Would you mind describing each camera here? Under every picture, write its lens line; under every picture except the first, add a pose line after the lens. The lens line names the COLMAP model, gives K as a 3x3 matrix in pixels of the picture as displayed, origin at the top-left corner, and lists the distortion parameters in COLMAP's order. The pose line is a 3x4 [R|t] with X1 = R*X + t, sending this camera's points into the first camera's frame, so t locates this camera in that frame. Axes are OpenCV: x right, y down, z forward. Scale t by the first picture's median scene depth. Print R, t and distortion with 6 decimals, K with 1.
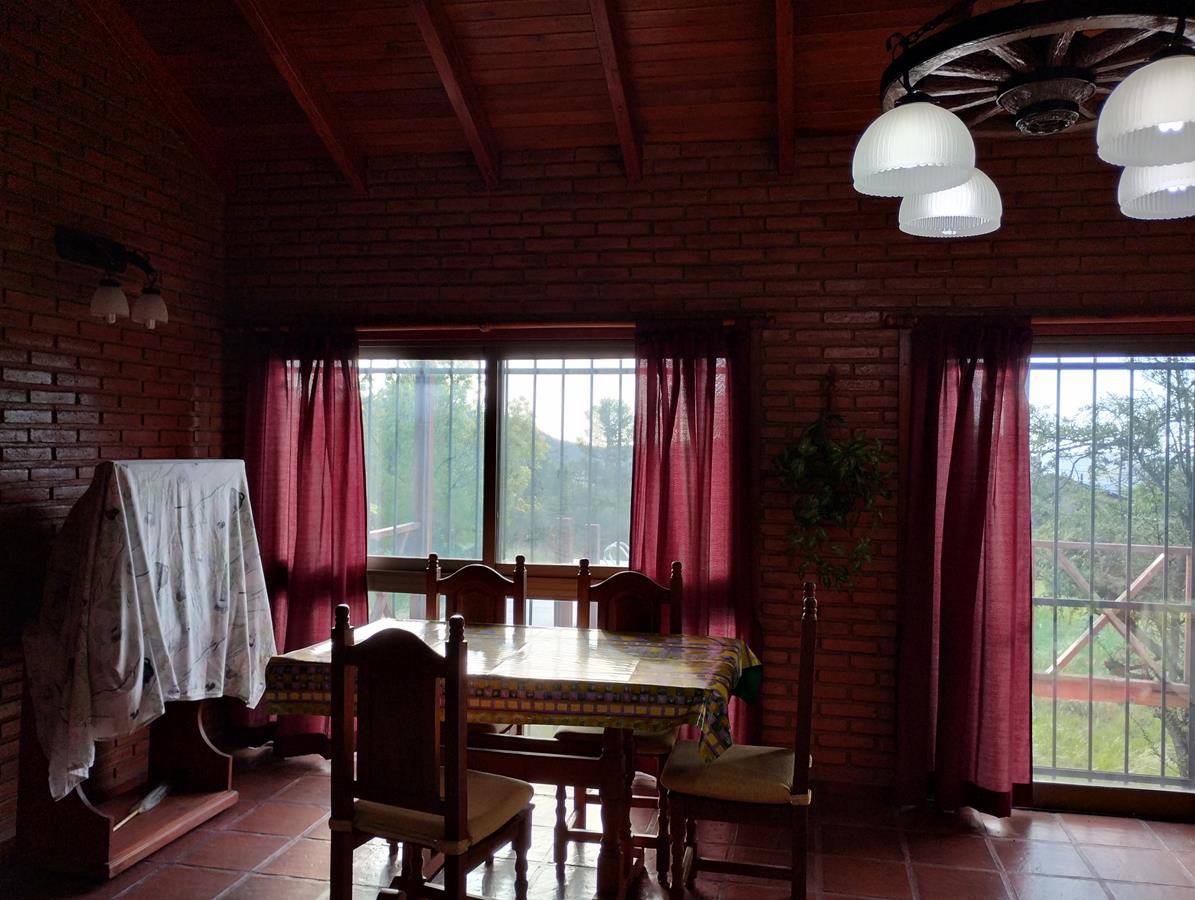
lens RADIAL K [[987.0, 0, 600.9], [0, 987.0, 445.2], [0, 0, 1]] dist [0.076634, -0.098604]
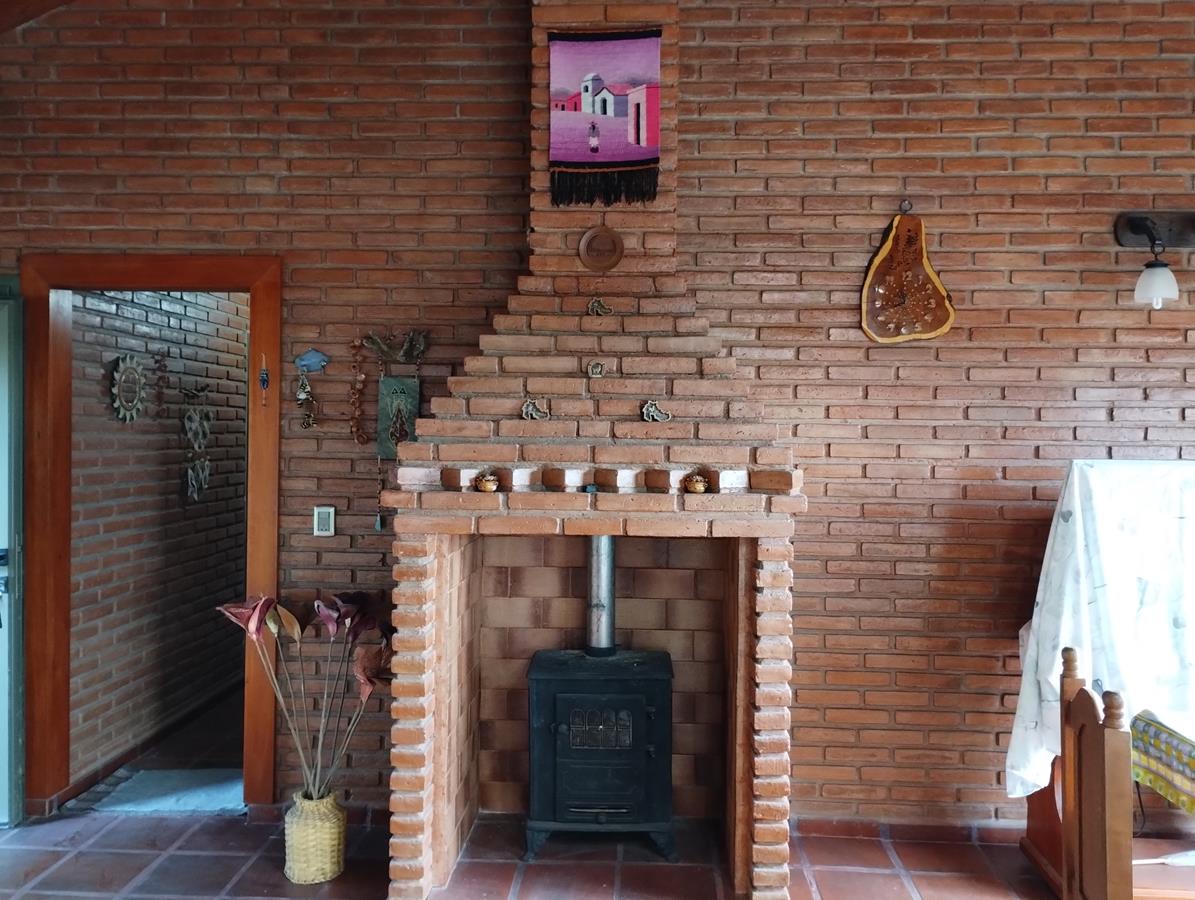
lens RADIAL K [[987.0, 0, 600.9], [0, 987.0, 445.2], [0, 0, 1]] dist [0.076634, -0.098604]
pose [[0.174351, -0.005659, -0.984667, 0.310779], [-0.001347, 0.999981, -0.005986, 0.007207], [0.984683, 0.002370, 0.174340, 0.354021]]
